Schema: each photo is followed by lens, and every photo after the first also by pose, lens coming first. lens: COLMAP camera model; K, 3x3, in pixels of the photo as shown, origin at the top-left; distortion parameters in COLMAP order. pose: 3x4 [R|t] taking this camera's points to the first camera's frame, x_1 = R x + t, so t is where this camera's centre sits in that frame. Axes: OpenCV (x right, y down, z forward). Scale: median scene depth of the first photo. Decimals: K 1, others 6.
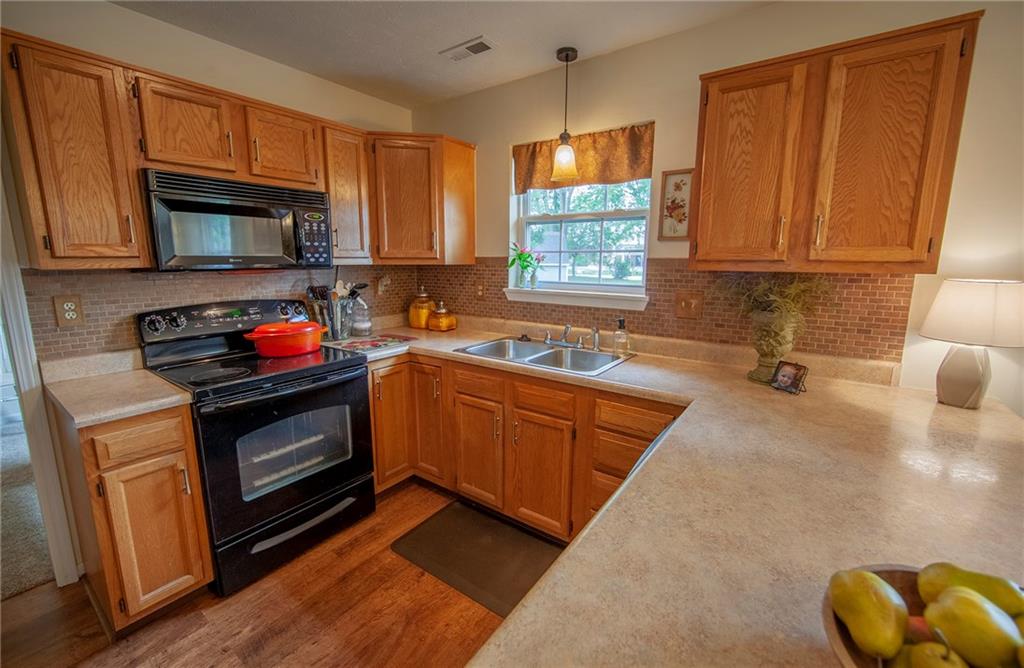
lens RADIAL K [[415.1, 0, 512.9], [0, 415.1, 327.3], [0, 0, 1]] dist [-0.004822, 0.000874]
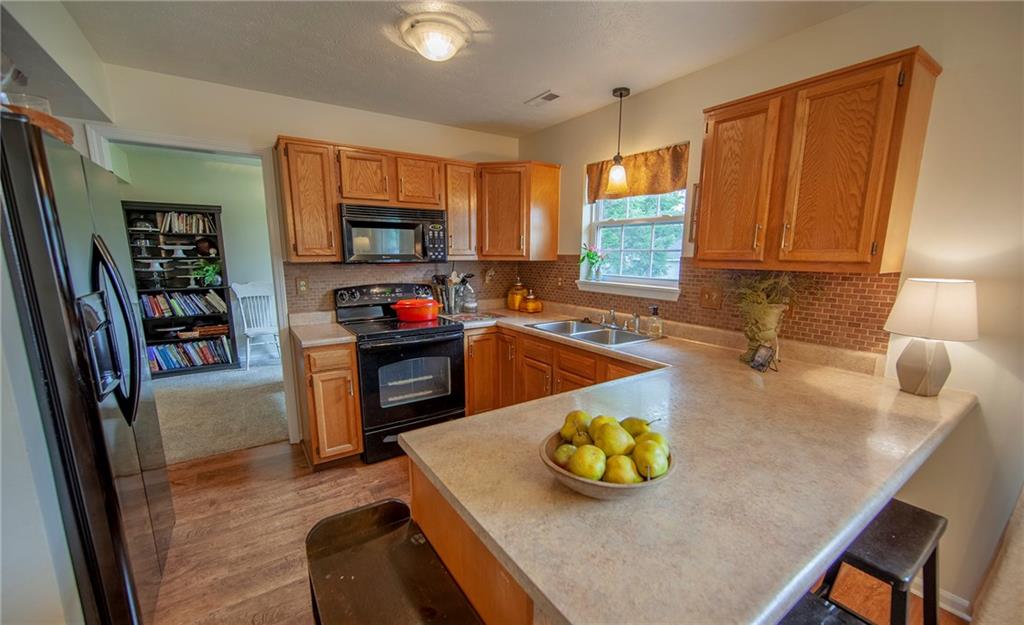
lens RADIAL K [[406.5, 0, 519.6], [0, 406.5, 324.9], [0, 0, 1]] dist [-0.000207, 0.000342]
pose [[0.942781, 0.059979, -0.327973, 0.323928], [-0.056424, 0.998199, 0.020354, 0.034578], [0.328603, -0.000684, 0.944468, -0.286732]]
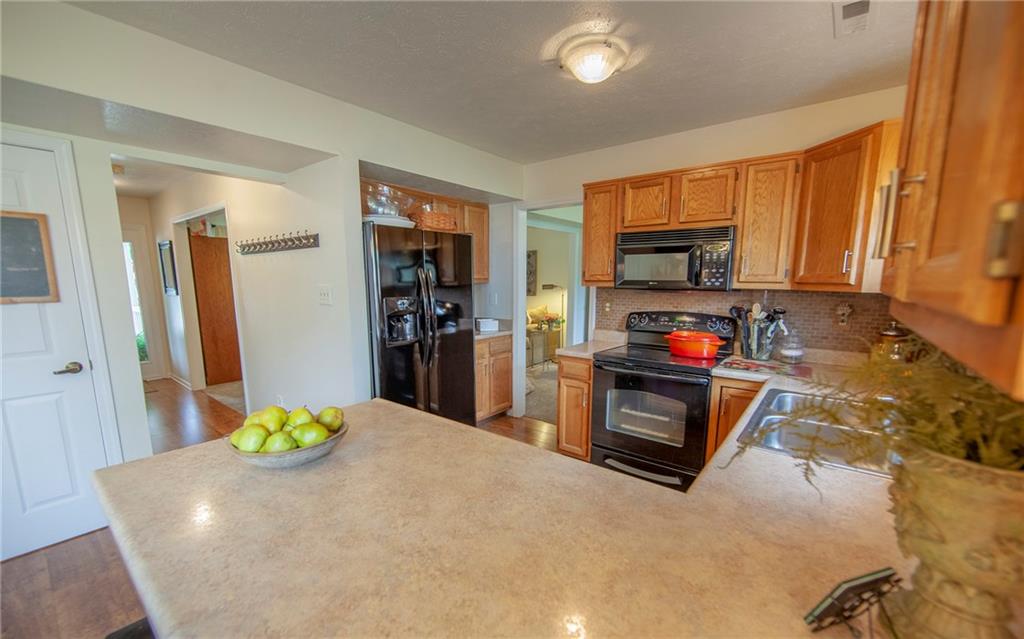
lens RADIAL K [[413.8, 0, 516.8], [0, 413.8, 343.9], [0, 0, 1]] dist [-0.003497, -0.000425]
pose [[-0.036907, 0.156940, -0.986918, 0.862733], [-0.166361, 0.972845, 0.160923, -0.103996], [0.985374, 0.170123, -0.009796, 0.548951]]
